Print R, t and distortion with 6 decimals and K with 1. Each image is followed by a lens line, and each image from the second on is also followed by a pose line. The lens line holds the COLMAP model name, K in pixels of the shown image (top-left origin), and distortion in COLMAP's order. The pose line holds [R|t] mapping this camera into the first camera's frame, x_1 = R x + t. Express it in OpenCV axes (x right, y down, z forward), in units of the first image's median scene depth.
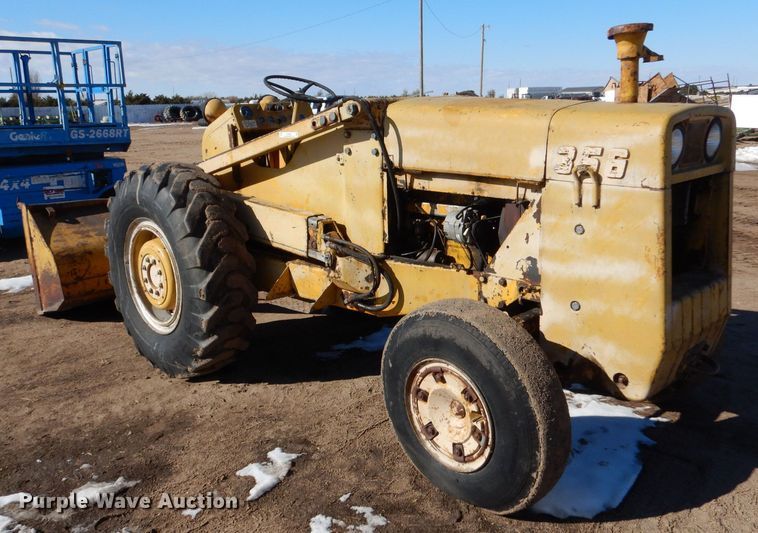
lens RADIAL K [[694.1, 0, 343.4], [0, 694.1, 265.2], [0, 0, 1]] dist [0.008478, 0.000000]
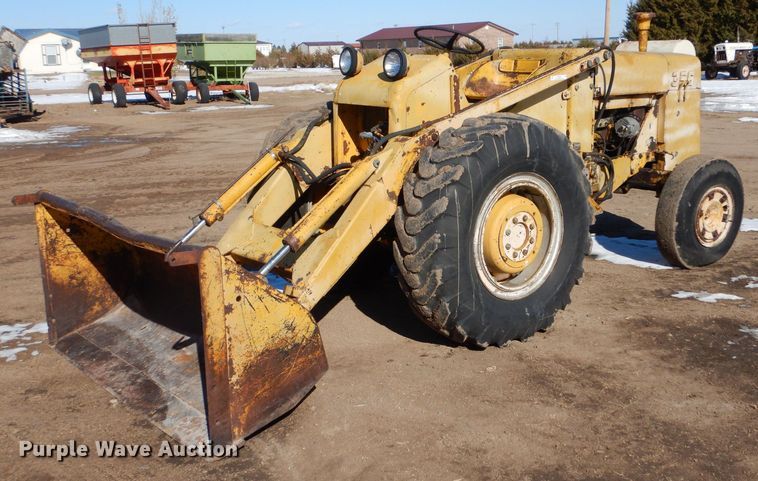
lens RADIAL K [[880.2, 0, 398.8], [0, 880.2, 215.4], [0, 0, 1]] dist [0.001235, 0.000000]
pose [[0.045893, -0.162079, 0.985710, -1.712793], [0.256381, 0.955609, 0.145192, -0.265331], [-0.965486, 0.246054, 0.085410, 1.260309]]
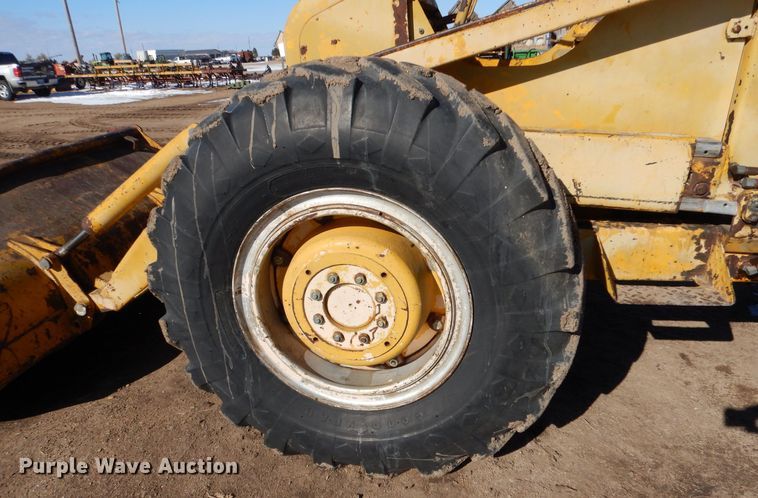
lens RADIAL K [[546.6, 0, 381.7], [0, 546.6, 287.4], [0, 0, 1]] dist [0.010619, -0.006260]
pose [[0.808461, -0.238639, 0.537999, -0.550919], [0.152482, 0.967825, 0.200158, -0.085636], [-0.568454, -0.079785, 0.818837, 0.811975]]
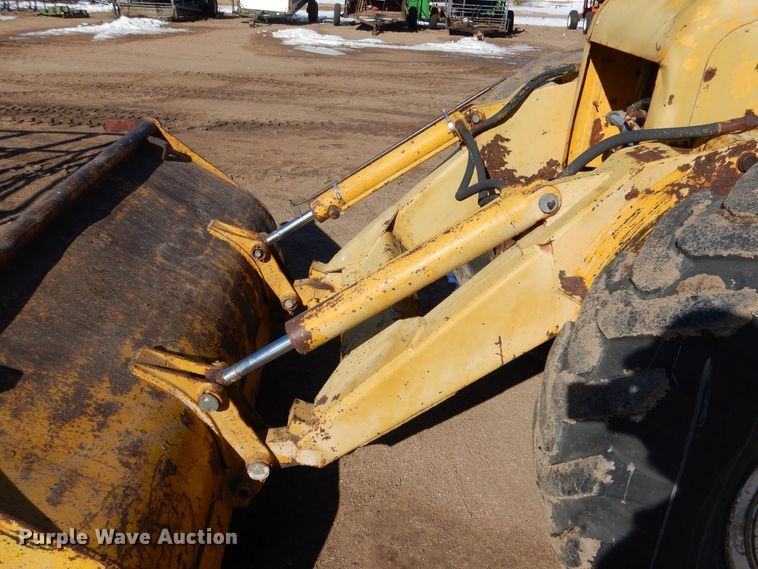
lens RADIAL K [[643.1, 0, 382.7], [0, 643.1, 286.6], [0, 0, 1]] dist [0.011451, 0.001981]
pose [[0.637045, -0.279124, 0.718515, -0.735247], [0.116934, 0.956341, 0.267838, -0.223734], [-0.761906, -0.086606, 0.641871, 1.207112]]
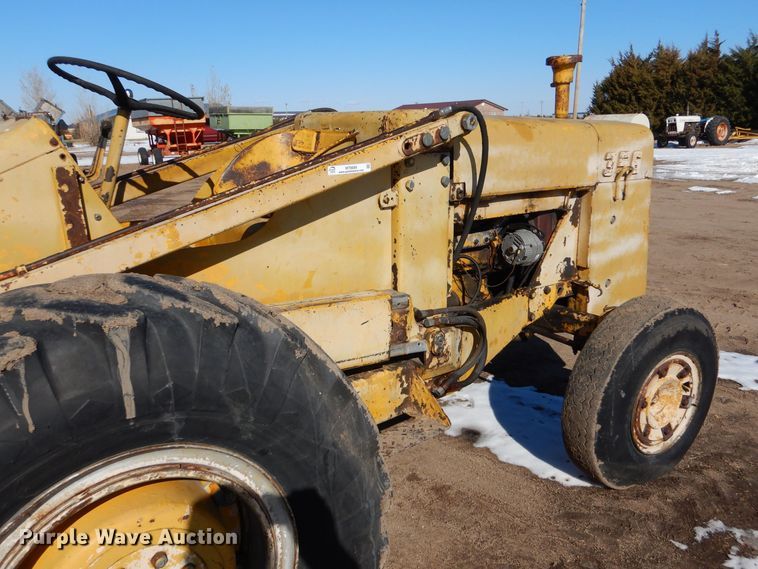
lens RADIAL K [[643.1, 0, 381.9], [0, 643.1, 283.4], [0, 0, 1]] dist [0.011451, 0.001981]
pose [[0.109438, -0.219057, 0.969555, -0.646291], [0.249483, 0.950244, 0.186534, -0.200999], [-0.962175, 0.221474, 0.158644, 0.960802]]
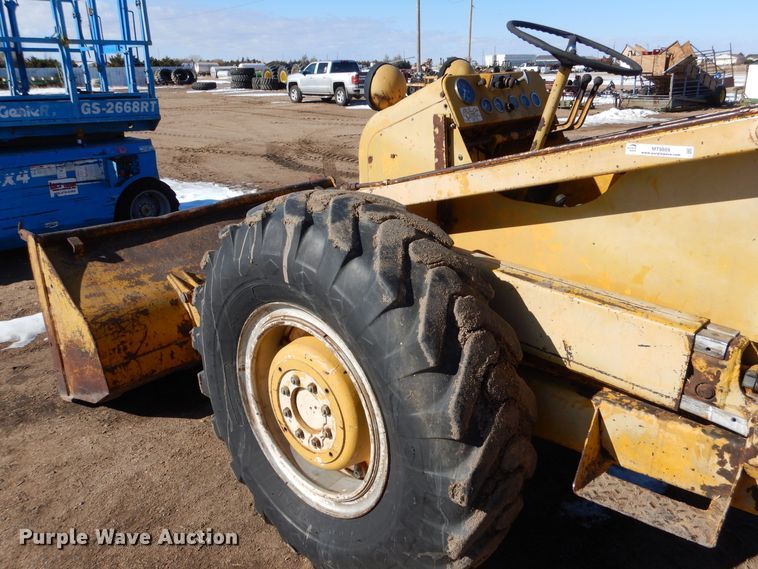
lens RADIAL K [[643.1, 0, 380.1], [0, 643.1, 282.9], [0, 0, 1]] dist [0.011451, 0.001981]
pose [[0.996600, -0.014395, 0.081124, -0.309032], [0.006816, 0.995648, 0.092948, -0.150413], [-0.082109, -0.092079, 0.992361, 0.627646]]
